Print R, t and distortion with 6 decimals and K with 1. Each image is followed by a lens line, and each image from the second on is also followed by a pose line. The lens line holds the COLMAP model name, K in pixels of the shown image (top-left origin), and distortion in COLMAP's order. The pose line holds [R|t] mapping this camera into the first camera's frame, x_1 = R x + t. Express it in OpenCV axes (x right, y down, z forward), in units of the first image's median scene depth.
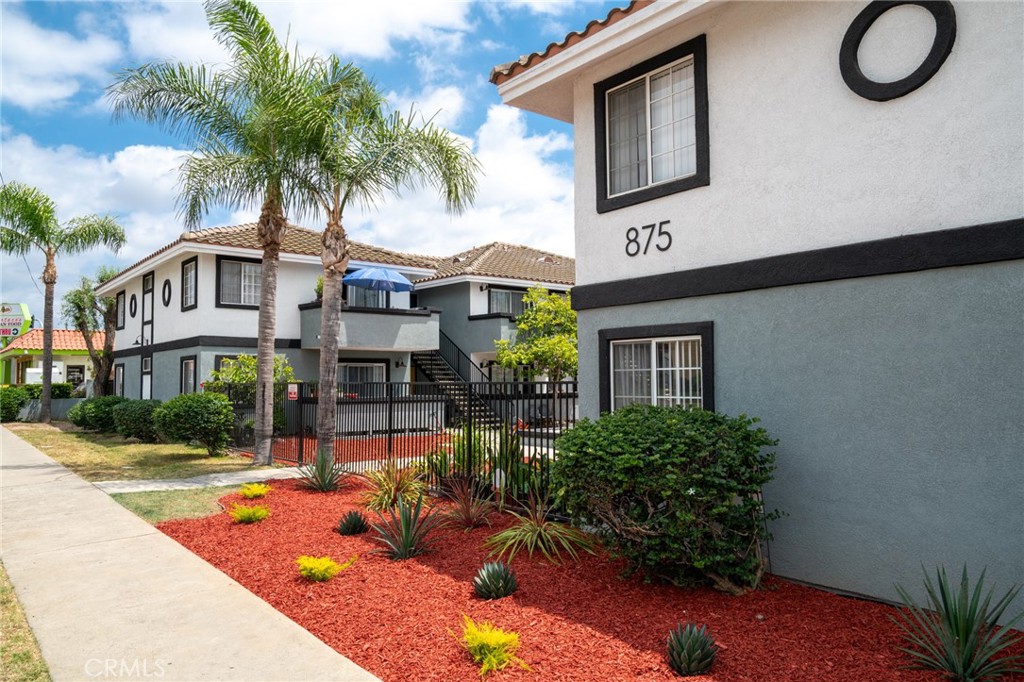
lens RADIAL K [[719.1, 0, 510.6], [0, 719.1, 367.7], [0, 0, 1]] dist [0.001739, 0.001966]
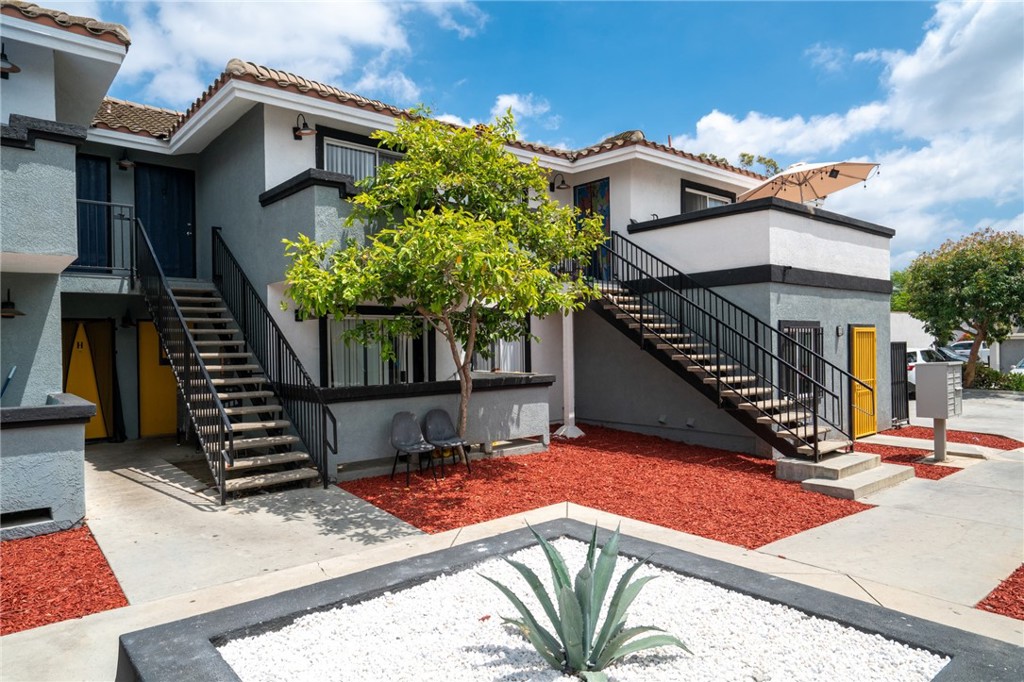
lens RADIAL K [[620.9, 0, 513.8], [0, 620.9, 344.2], [0, 0, 1]] dist [0.006213, 0.003847]
pose [[0.999810, -0.008031, 0.017742, 0.087396], [0.007680, 0.999776, 0.019733, 0.008753], [-0.017897, -0.019593, 0.999648, 0.695320]]
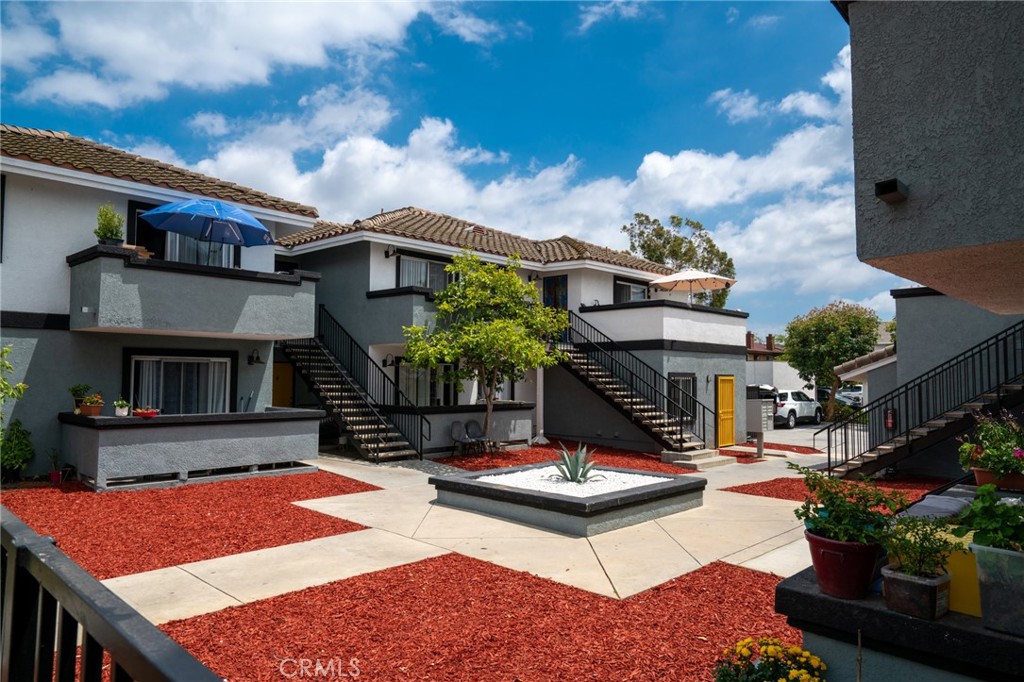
lens RADIAL K [[667.3, 0, 512.0], [0, 667.3, 341.0], [0, 0, 1]] dist [0.006035, 0.001120]
pose [[0.992467, 0.020470, 0.120794, 0.004084], [-0.016434, 0.999276, -0.034320, -0.004729], [-0.121409, 0.032077, 0.992084, 0.374373]]
